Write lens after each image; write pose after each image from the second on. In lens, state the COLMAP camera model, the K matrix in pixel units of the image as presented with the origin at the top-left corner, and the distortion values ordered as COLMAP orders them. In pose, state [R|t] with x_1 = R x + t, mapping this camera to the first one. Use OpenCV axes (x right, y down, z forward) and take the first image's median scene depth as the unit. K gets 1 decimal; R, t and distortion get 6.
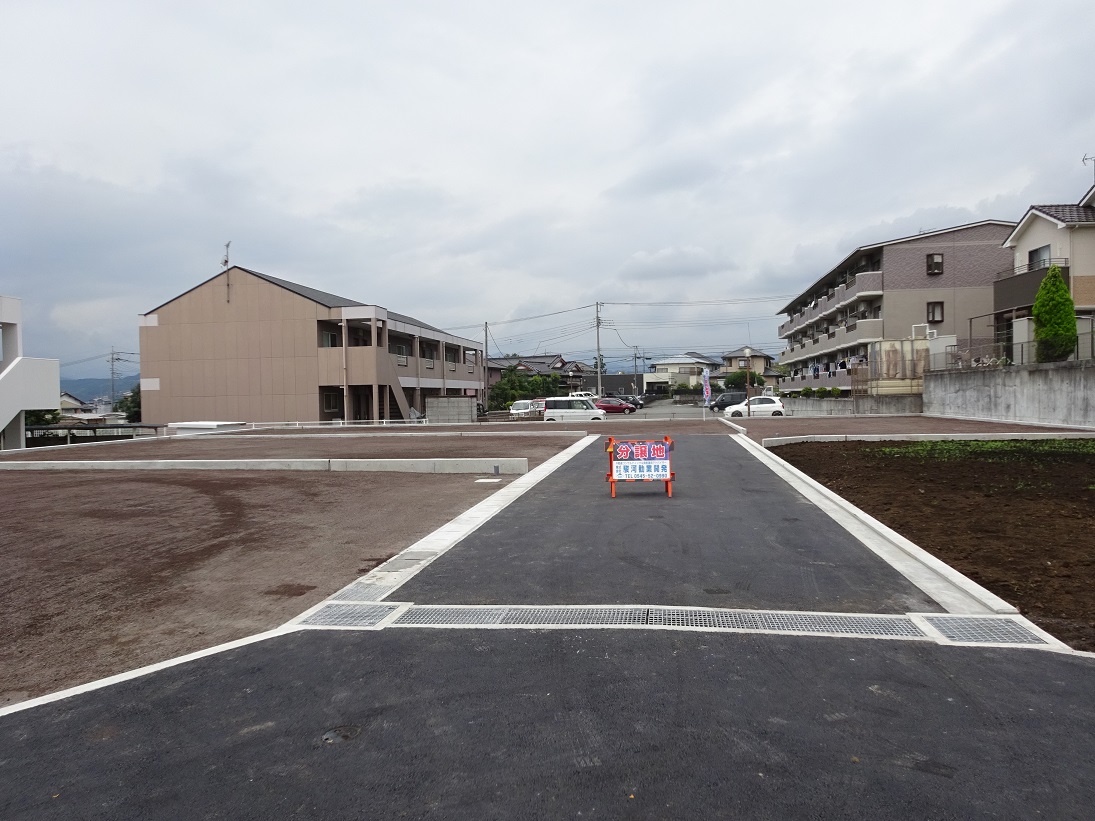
lens RADIAL K [[809.8, 0, 548.5], [0, 809.8, 423.6], [0, 0, 1]] dist [-0.021771, 0.031189]
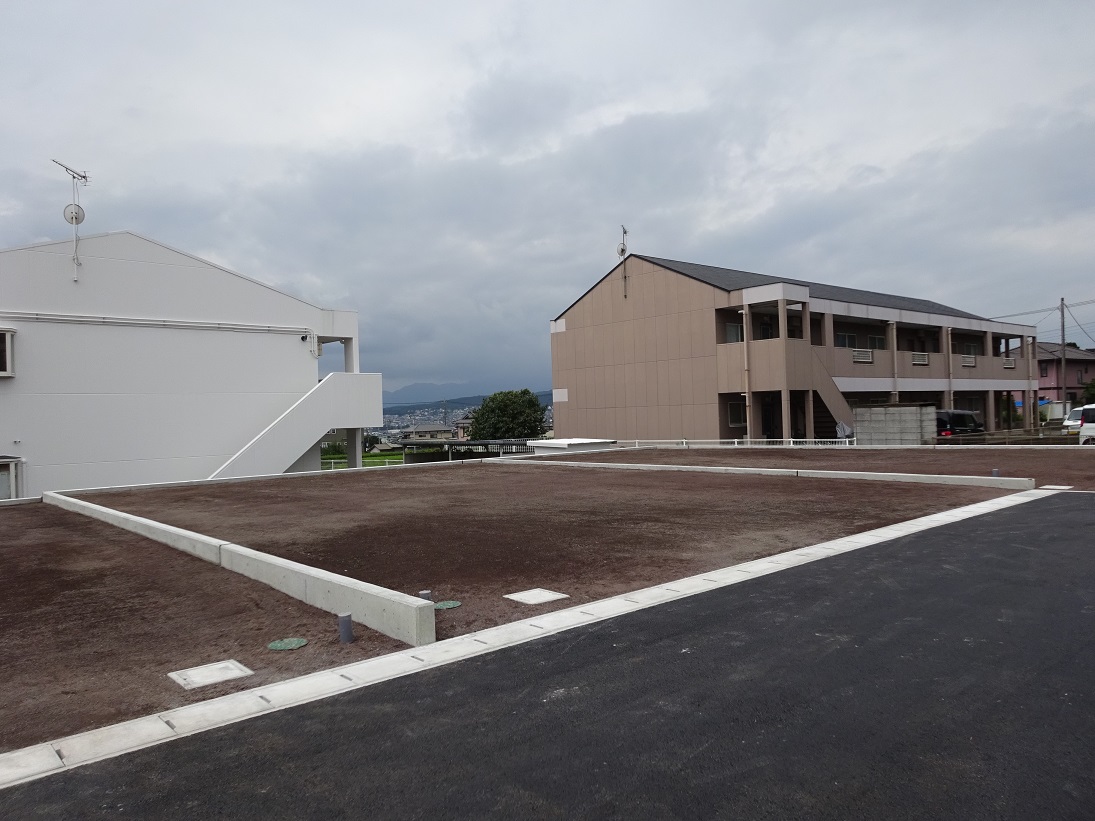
lens RADIAL K [[809.8, 0, 549.5], [0, 809.8, 416.4], [0, 0, 1]] dist [-0.021771, 0.031189]
pose [[0.755749, -0.003355, -0.654852, 0.103041], [-0.005842, 0.999913, -0.011865, -0.014582], [0.654835, 0.012793, 0.755664, 0.308800]]
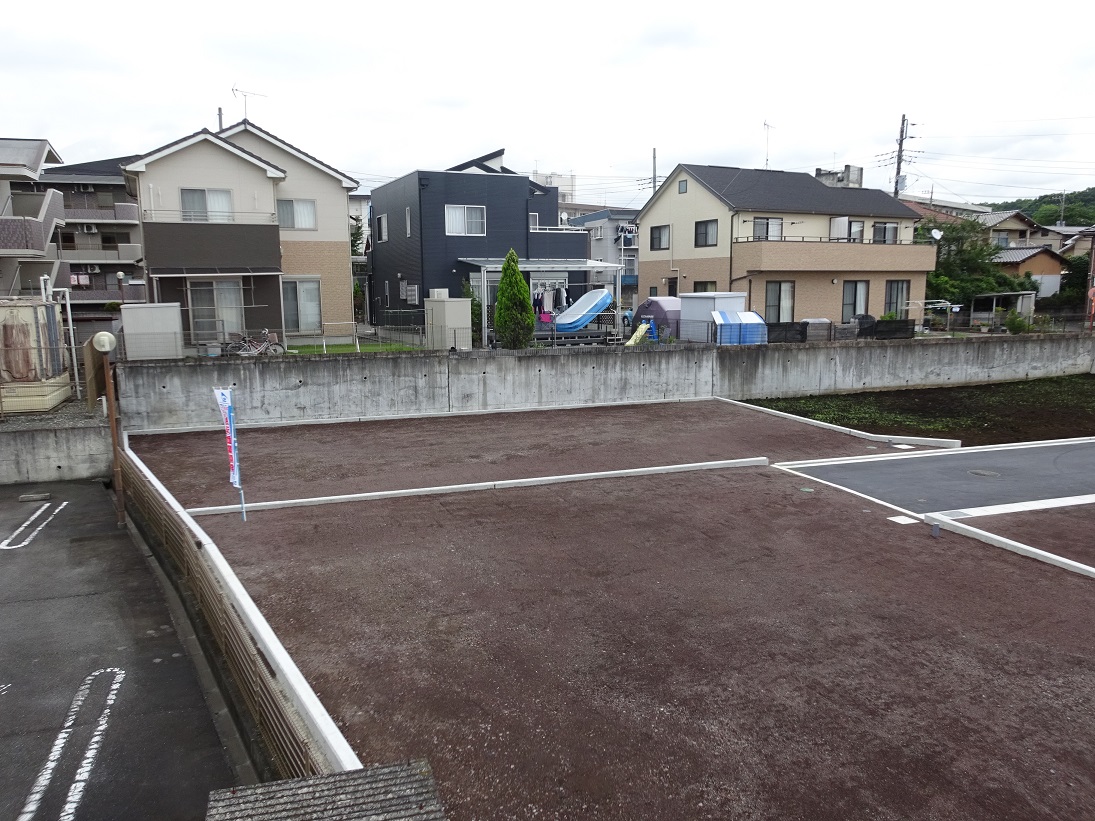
lens RADIAL K [[809.8, 0, 550.3], [0, 809.8, 423.5], [0, 0, 1]] dist [-0.021771, 0.031189]
pose [[-0.460977, -0.126321, 0.878375, -0.217276], [0.048409, 0.984763, 0.167026, -0.108123], [-0.886091, 0.119516, -0.447839, 1.036329]]
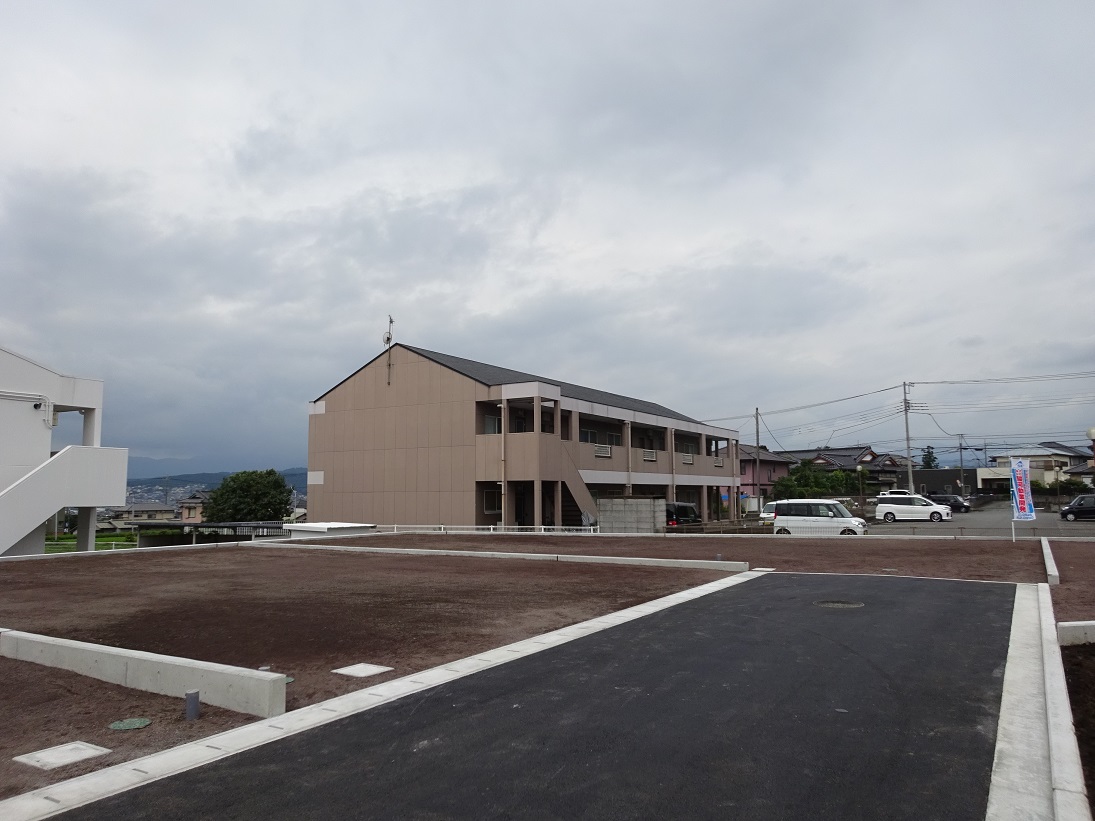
lens RADIAL K [[809.8, 0, 551.2], [0, 809.8, 411.3], [0, 0, 1]] dist [-0.021771, 0.031189]
pose [[0.923972, -0.024952, -0.381645, 0.100929], [-0.025608, 0.991594, -0.126829, -0.015112], [0.381601, 0.126959, 0.915566, 0.273062]]
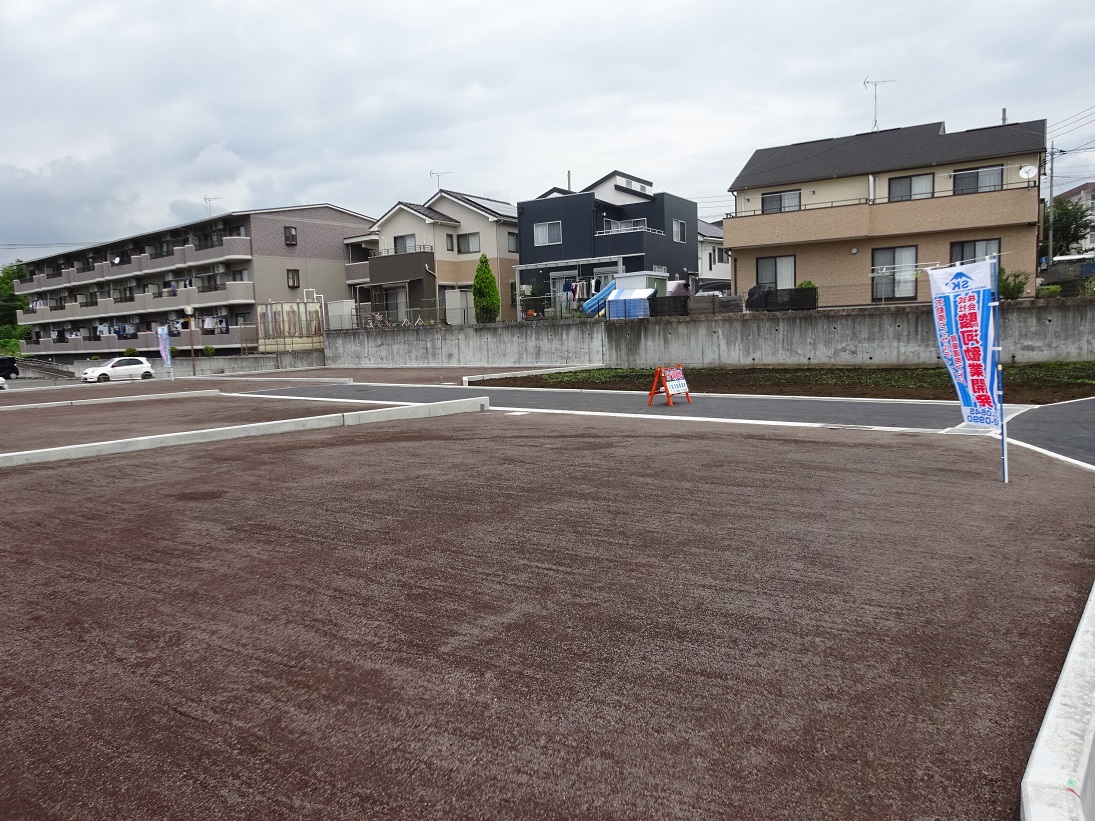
lens RADIAL K [[809.8, 0, 542.8], [0, 809.8, 411.9], [0, 0, 1]] dist [-0.021771, 0.031189]
pose [[0.511106, -0.080621, 0.855729, -0.401391], [0.055083, 0.996617, 0.060995, -0.000580], [-0.857751, 0.015962, 0.513817, 0.136396]]
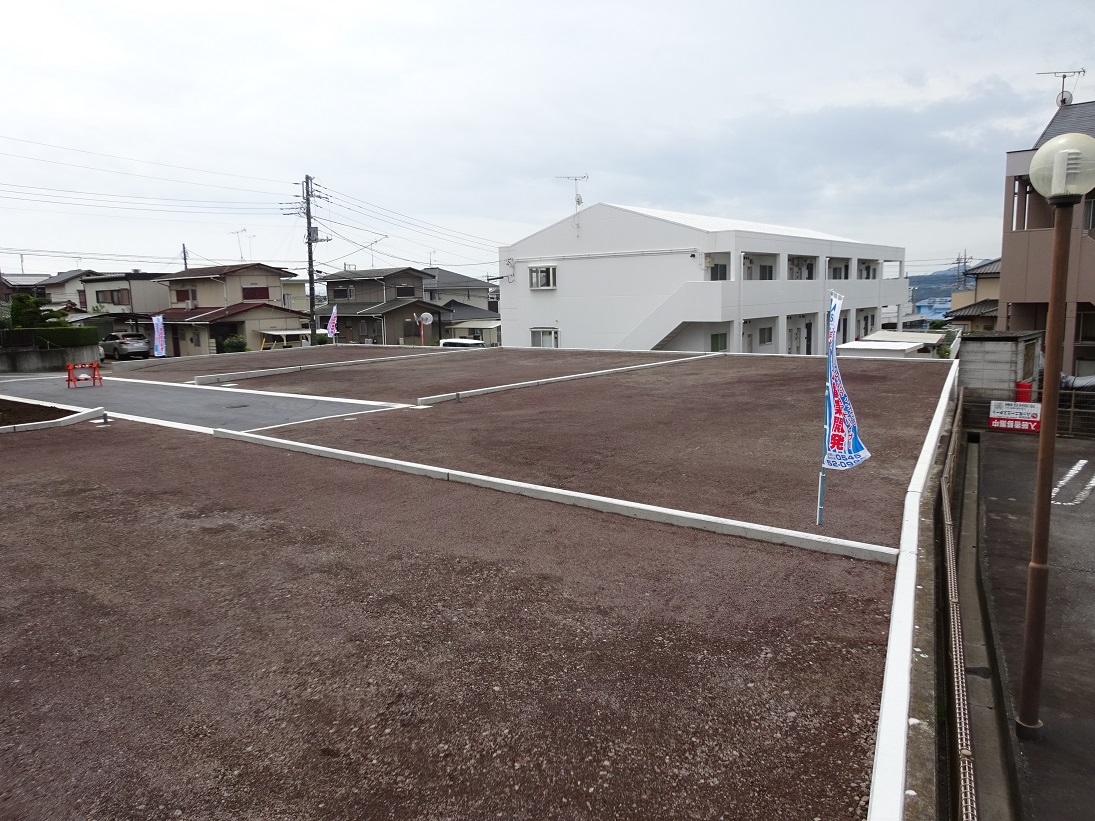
lens RADIAL K [[809.8, 0, 548.1], [0, 809.8, 410.0], [0, 0, 1]] dist [-0.021771, 0.031189]
pose [[-0.535663, 0.154965, -0.830091, 0.419981], [0.009070, 0.984016, 0.177847, -0.077500], [0.844383, 0.087737, -0.528507, 1.051026]]
